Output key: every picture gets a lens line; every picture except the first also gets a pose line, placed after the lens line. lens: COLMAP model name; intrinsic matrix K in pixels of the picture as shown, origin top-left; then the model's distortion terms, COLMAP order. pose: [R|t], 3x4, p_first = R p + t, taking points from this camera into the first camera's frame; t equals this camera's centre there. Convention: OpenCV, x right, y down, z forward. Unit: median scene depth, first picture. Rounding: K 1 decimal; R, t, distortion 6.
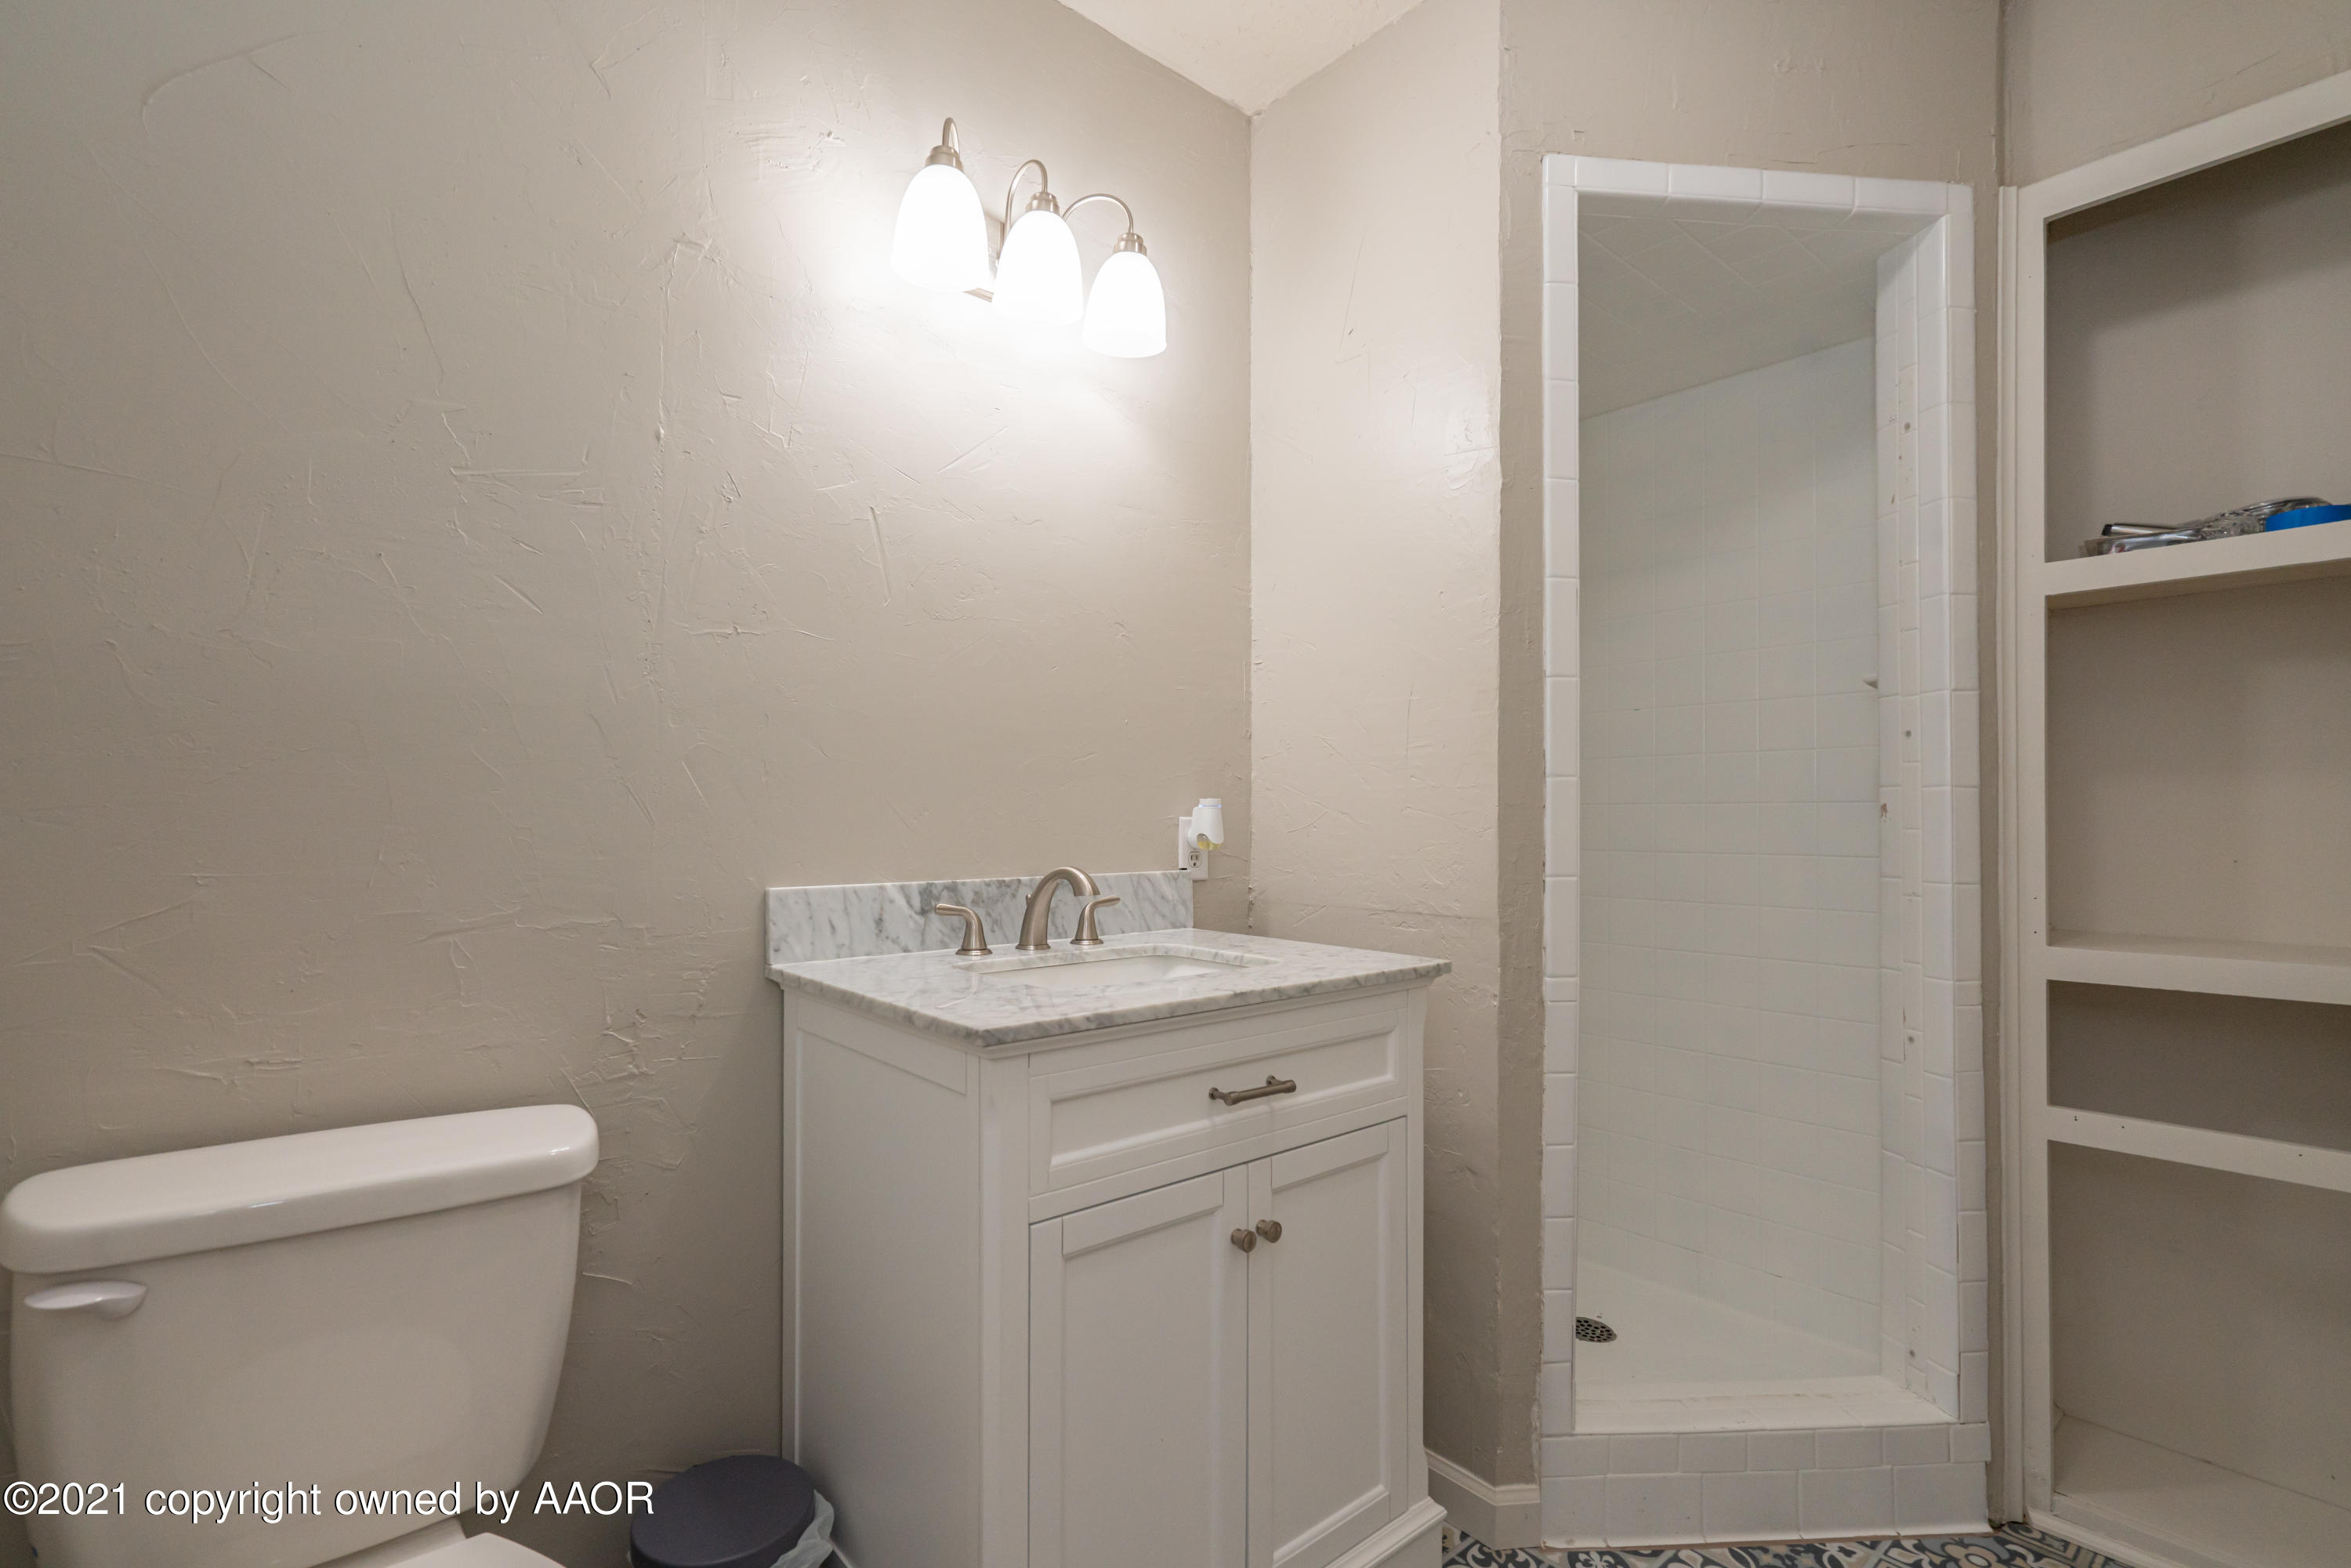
lens RADIAL K [[1079.2, 0, 1171.7], [0, 1079.2, 806.6], [0, 0, 1]] dist [-0.002960, 0.000740]
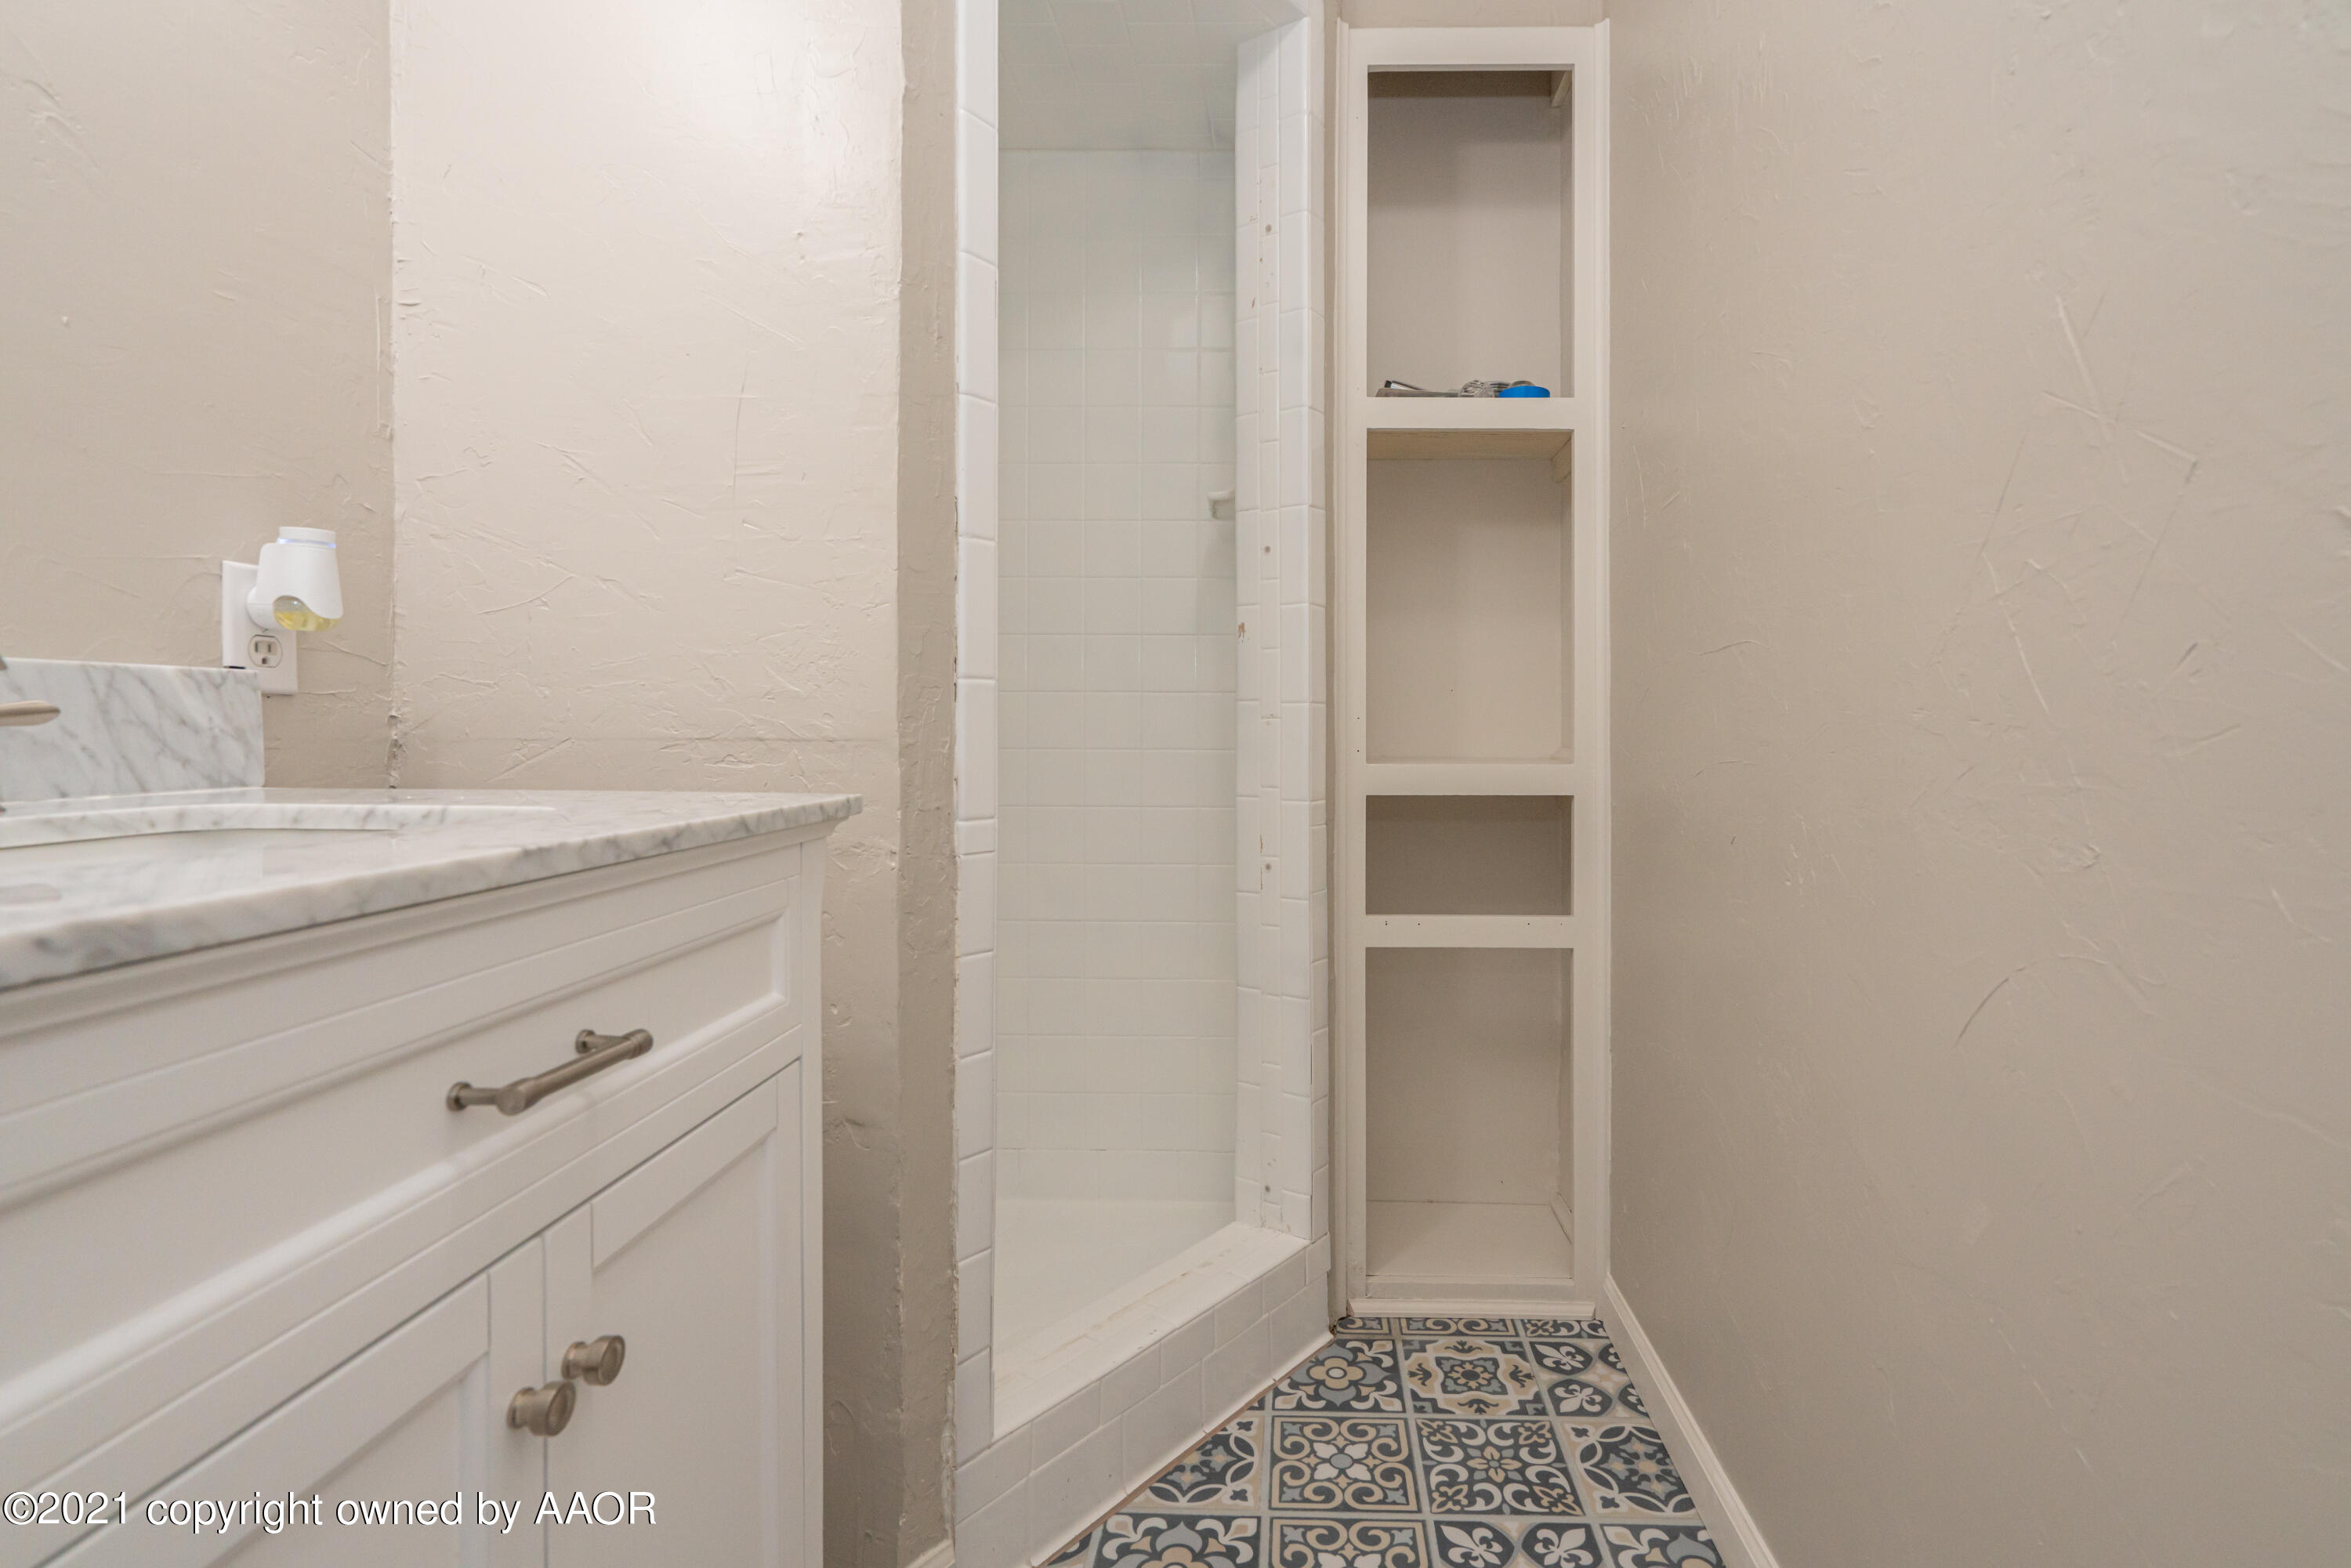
lens RADIAL K [[996.6, 0, 1114.7], [0, 996.6, 775.3], [0, 0, 1]] dist [-0.005151, 0.000413]
pose [[0.672508, -0.007639, 0.740050, -0.066012], [-0.005462, 0.999868, 0.015285, 0.118172], [-0.740069, -0.014322, 0.672378, 0.488467]]
